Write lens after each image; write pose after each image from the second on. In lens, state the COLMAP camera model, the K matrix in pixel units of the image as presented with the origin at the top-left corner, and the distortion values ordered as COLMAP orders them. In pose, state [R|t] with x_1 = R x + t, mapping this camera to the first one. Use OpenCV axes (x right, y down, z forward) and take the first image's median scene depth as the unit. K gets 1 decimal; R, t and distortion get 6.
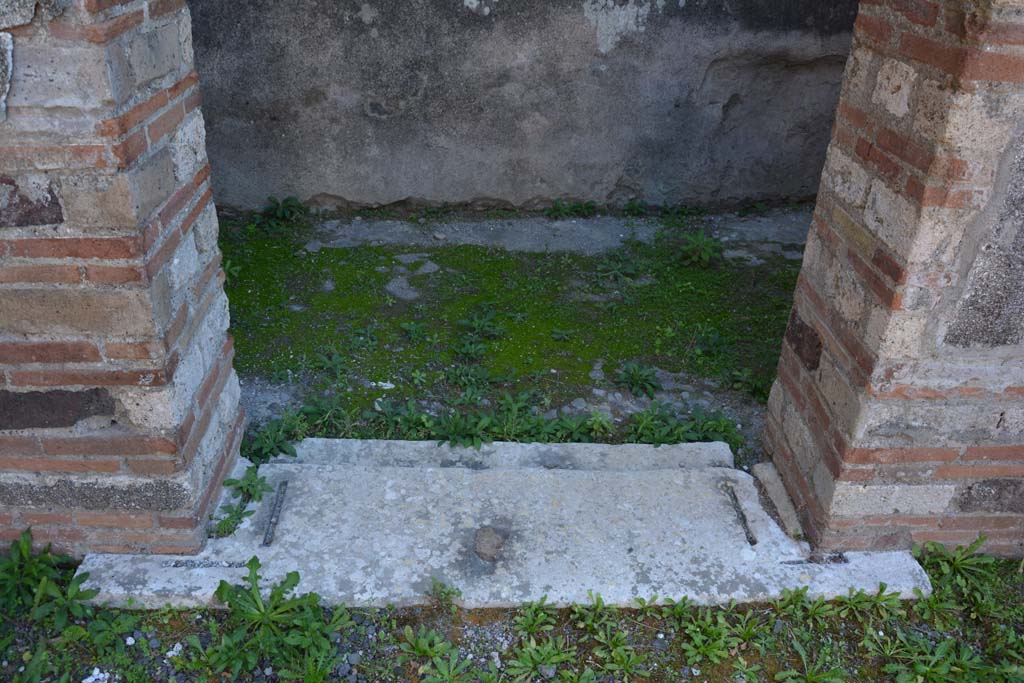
lens RADIAL K [[796.6, 0, 512.0], [0, 796.6, 341.5], [0, 0, 1]] dist [-0.168830, 0.128799]
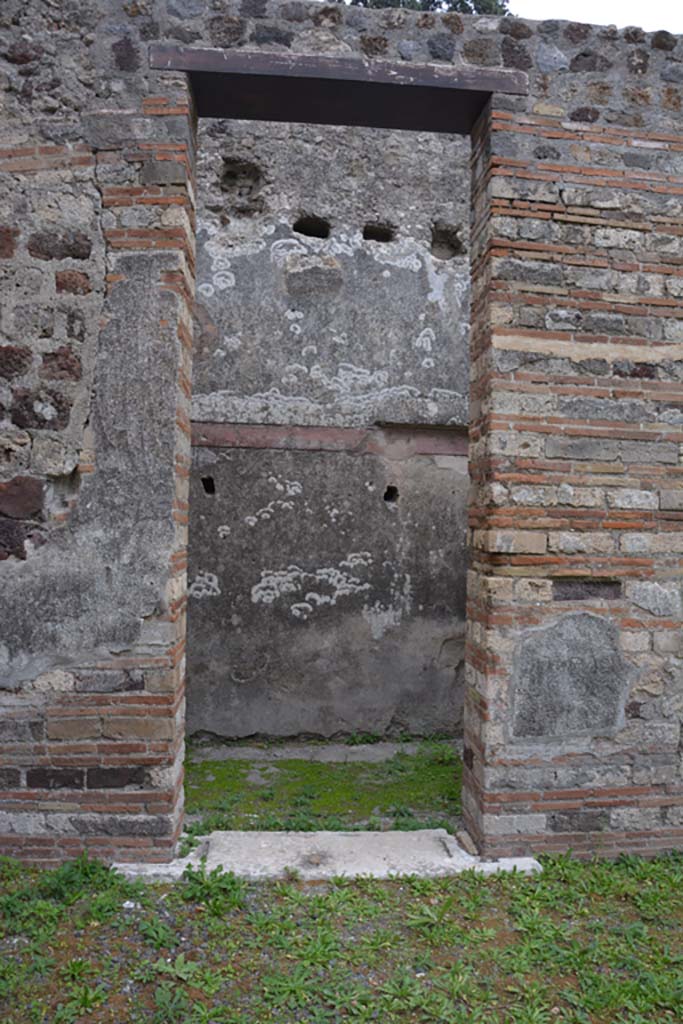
lens RADIAL K [[796.6, 0, 341.5], [0, 796.6, 512.0], [0, 0, 1]] dist [-0.168830, 0.128799]
pose [[0.999146, -0.028324, 0.030092, 0.002111], [0.039822, 0.854482, -0.517953, 0.548914], [-0.011042, 0.518708, 0.854880, -1.183306]]
